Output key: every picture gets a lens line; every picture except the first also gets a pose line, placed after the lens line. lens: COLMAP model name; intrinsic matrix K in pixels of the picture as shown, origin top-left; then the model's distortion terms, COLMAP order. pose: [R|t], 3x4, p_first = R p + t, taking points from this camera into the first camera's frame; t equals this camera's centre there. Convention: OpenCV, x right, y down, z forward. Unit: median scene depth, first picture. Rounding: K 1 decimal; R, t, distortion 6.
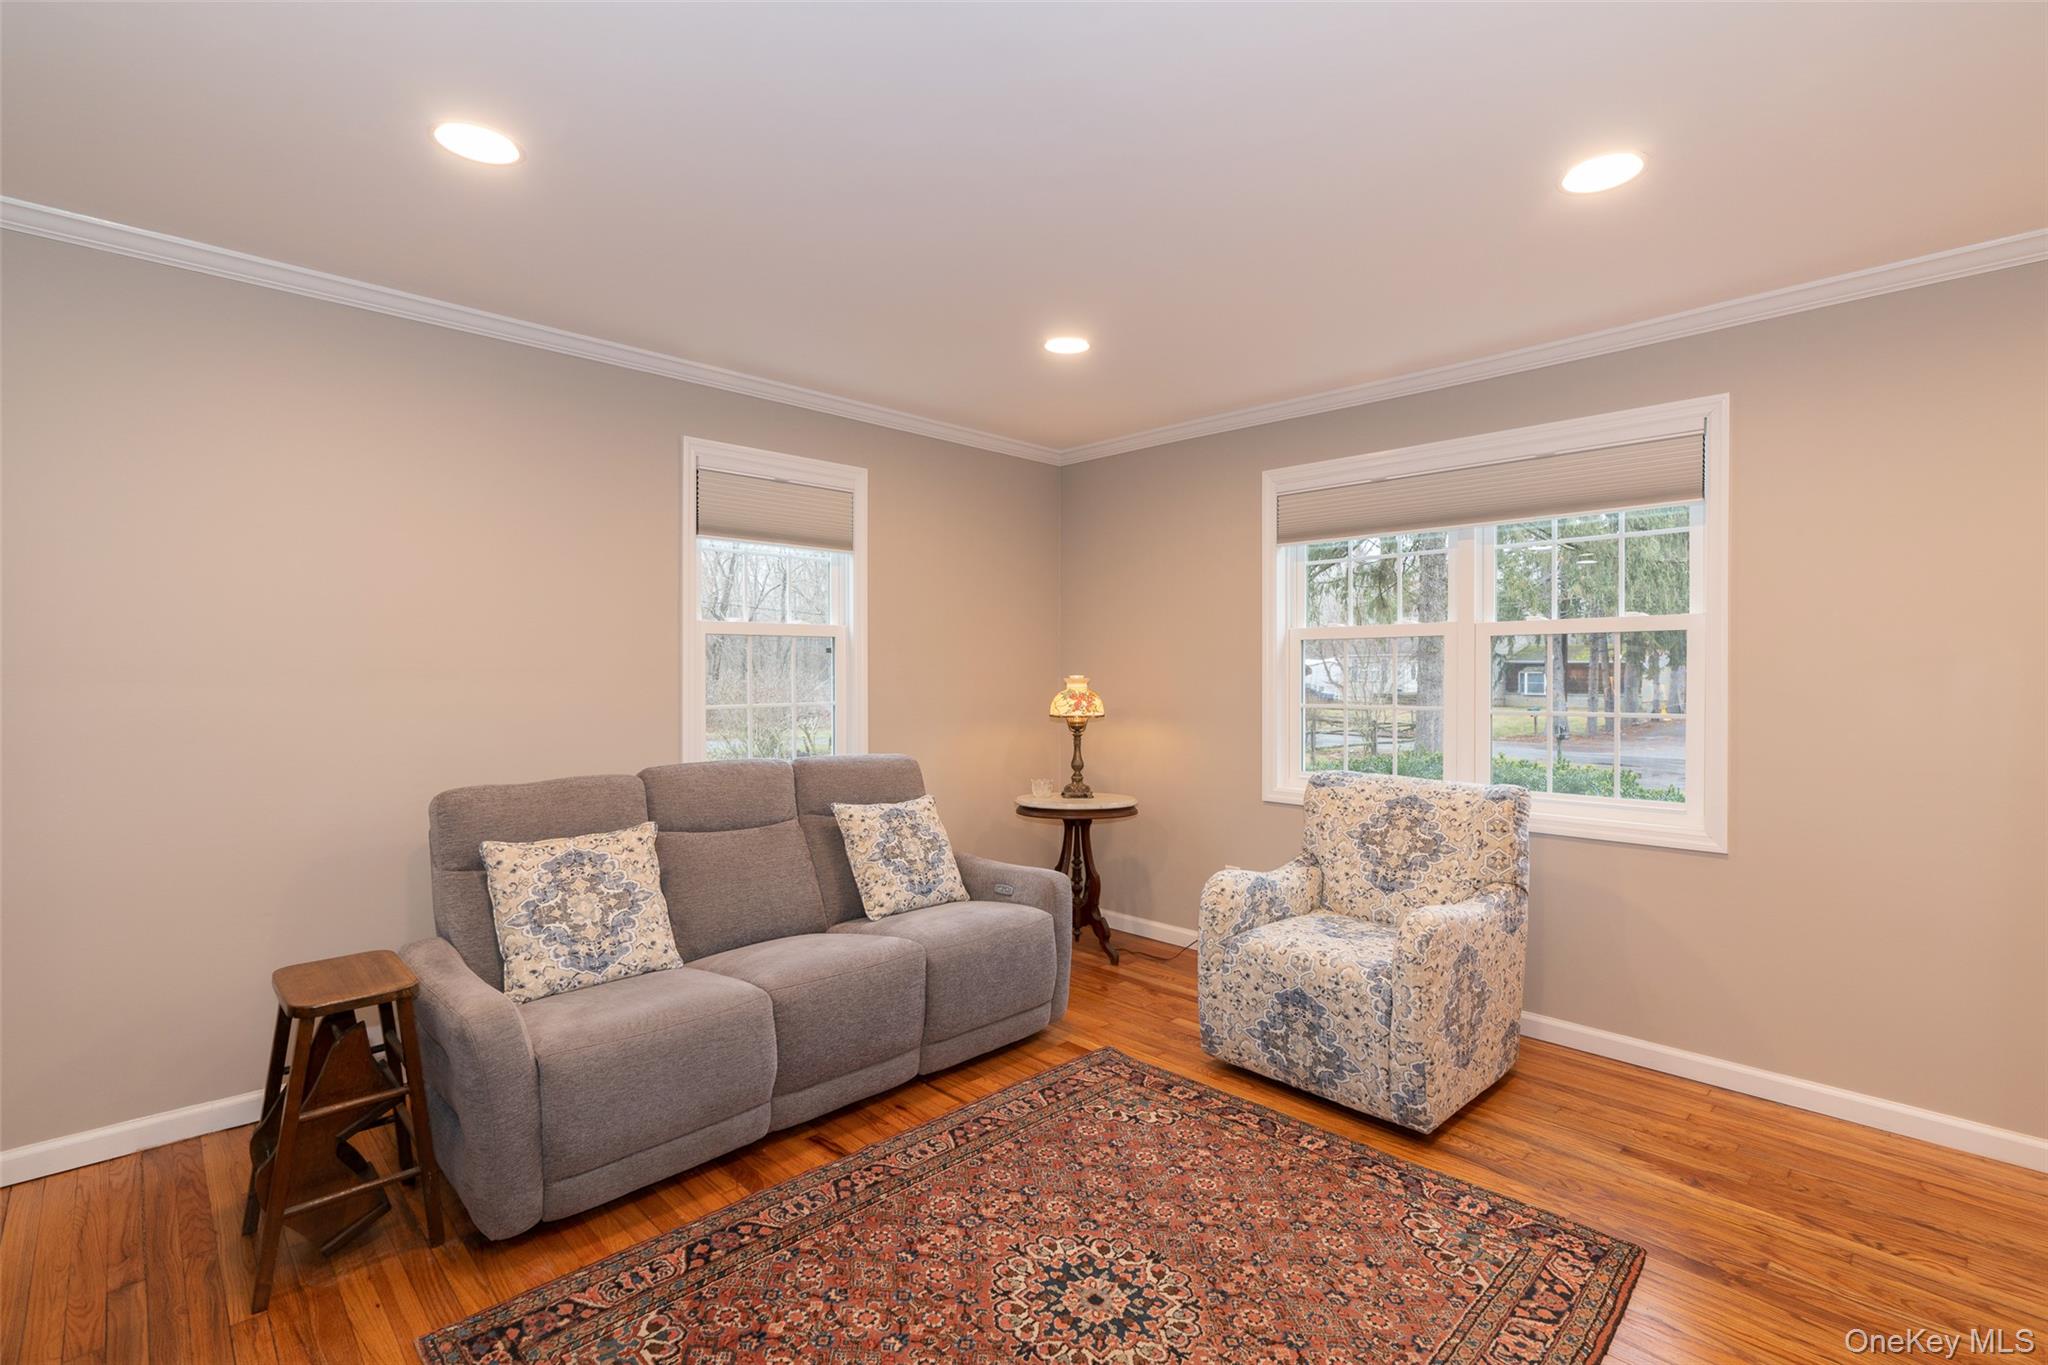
lens RADIAL K [[942.2, 0, 1031.3], [0, 942.2, 671.8], [0, 0, 1]] dist [-0.007472, 0.000324]
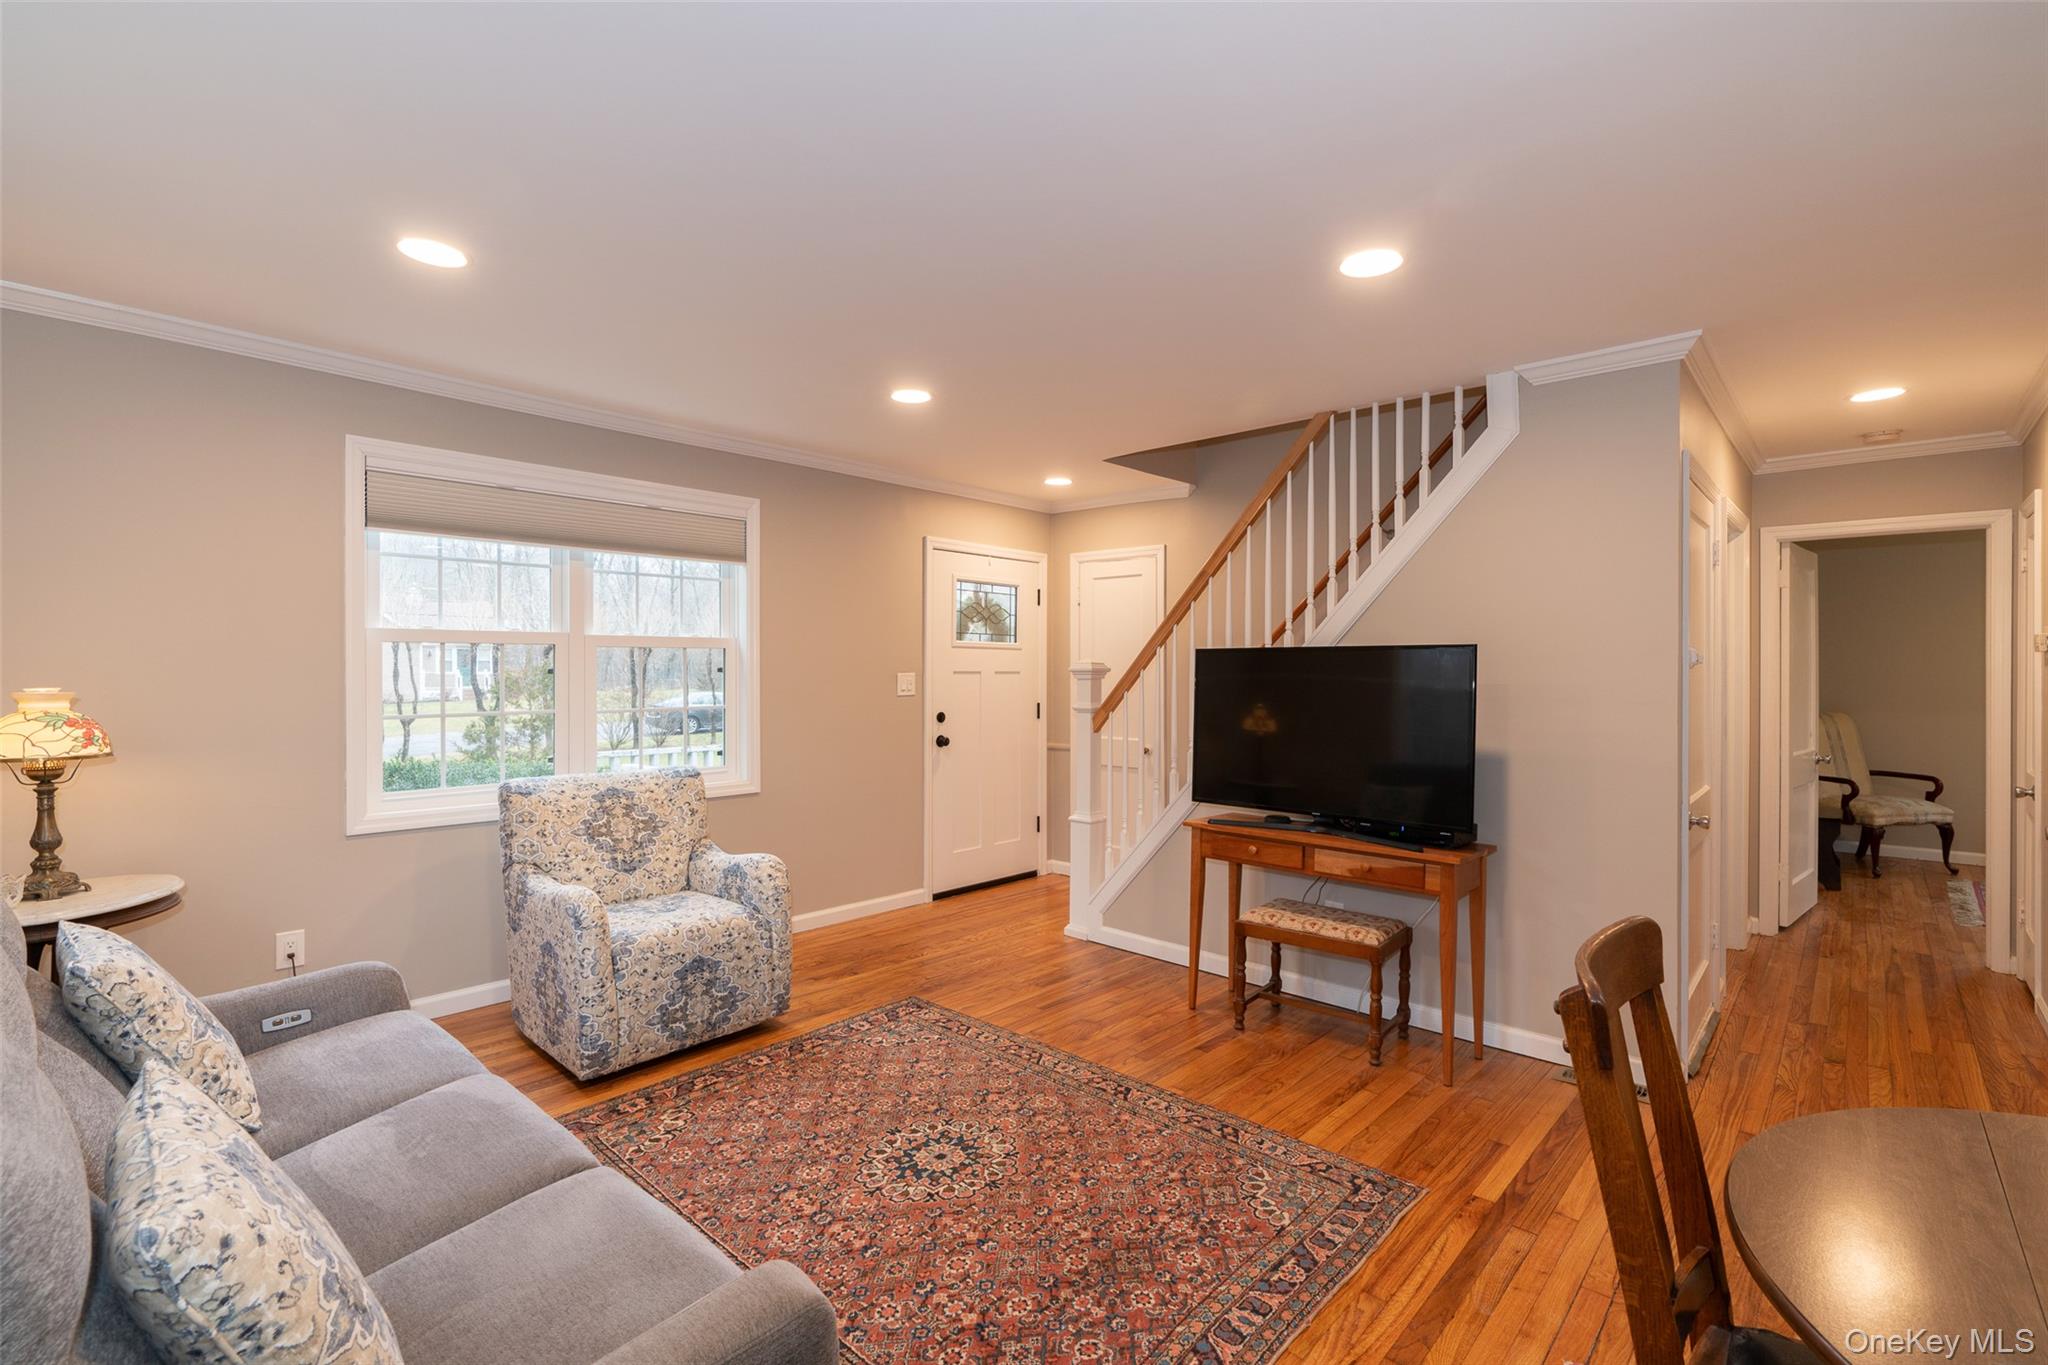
lens RADIAL K [[927.8, 0, 1034.7], [0, 927.8, 683.9], [0, 0, 1]] dist [-0.013114, 0.007525]
pose [[-0.061916, -0.016332, 0.997948, -0.939718], [0.000580, 0.999865, 0.016399, -0.012338], [-0.998081, 0.001594, -0.061898, 0.726613]]
